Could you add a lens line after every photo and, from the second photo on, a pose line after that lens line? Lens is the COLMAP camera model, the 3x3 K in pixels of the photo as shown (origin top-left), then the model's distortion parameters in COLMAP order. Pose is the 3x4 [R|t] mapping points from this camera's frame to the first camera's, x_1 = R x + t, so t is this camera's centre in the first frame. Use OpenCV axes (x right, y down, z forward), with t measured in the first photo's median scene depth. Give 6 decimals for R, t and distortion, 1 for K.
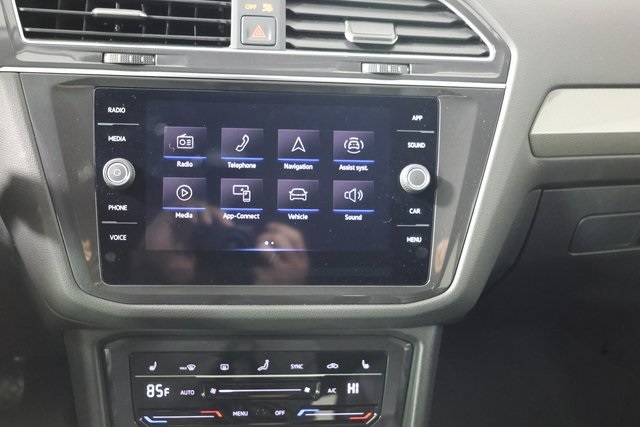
lens RADIAL K [[750.2, 0, 320.0], [0, 750.2, 213.5], [0, 0, 1]] dist [0.010041, 0.003751]
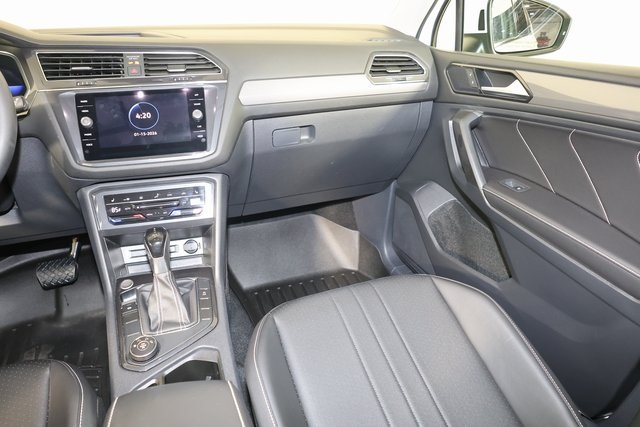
lens RADIAL K [[443.5, 0, 320.7], [0, 443.5, 209.5], [0, 0, 1]] dist [-0.000822, 0.000016]
pose [[0.982636, -0.141424, 0.120104, 0.331993], [0.150686, 0.985967, -0.071853, 0.496344], [-0.108257, 0.088703, 0.990158, -0.681600]]
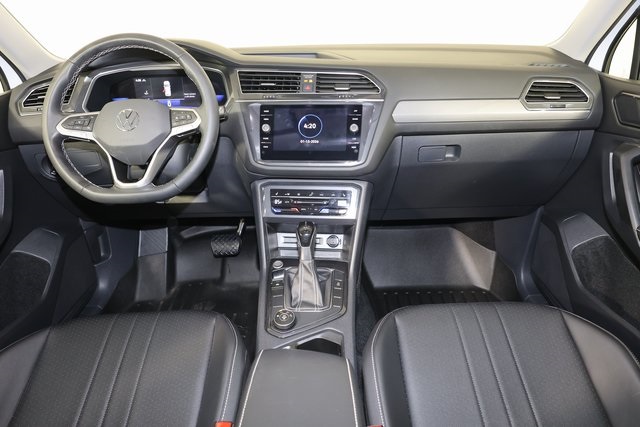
lens RADIAL K [[443.5, 0, 320.7], [0, 443.5, 209.5], [0, 0, 1]] dist [-0.000822, 0.000016]
pose [[0.979789, -0.005311, -0.199965, 0.366330], [-0.014586, 0.995090, -0.097895, 0.489967], [0.199503, 0.098833, 0.974900, -0.863880]]
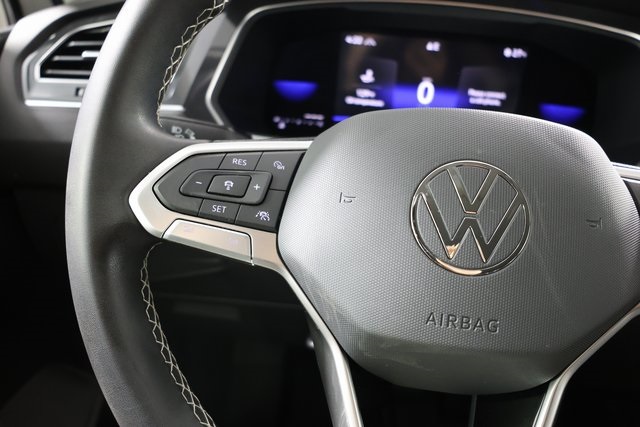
lens RADIAL K [[443.5, 0, 320.7], [0, 443.5, 209.5], [0, 0, 1]] dist [-0.000822, 0.000016]
pose [[0.948289, 0.141036, -0.284354, -0.717994], [-0.168148, 0.983042, -0.073179, 0.028988], [0.269211, 0.117208, 0.955922, 0.266019]]
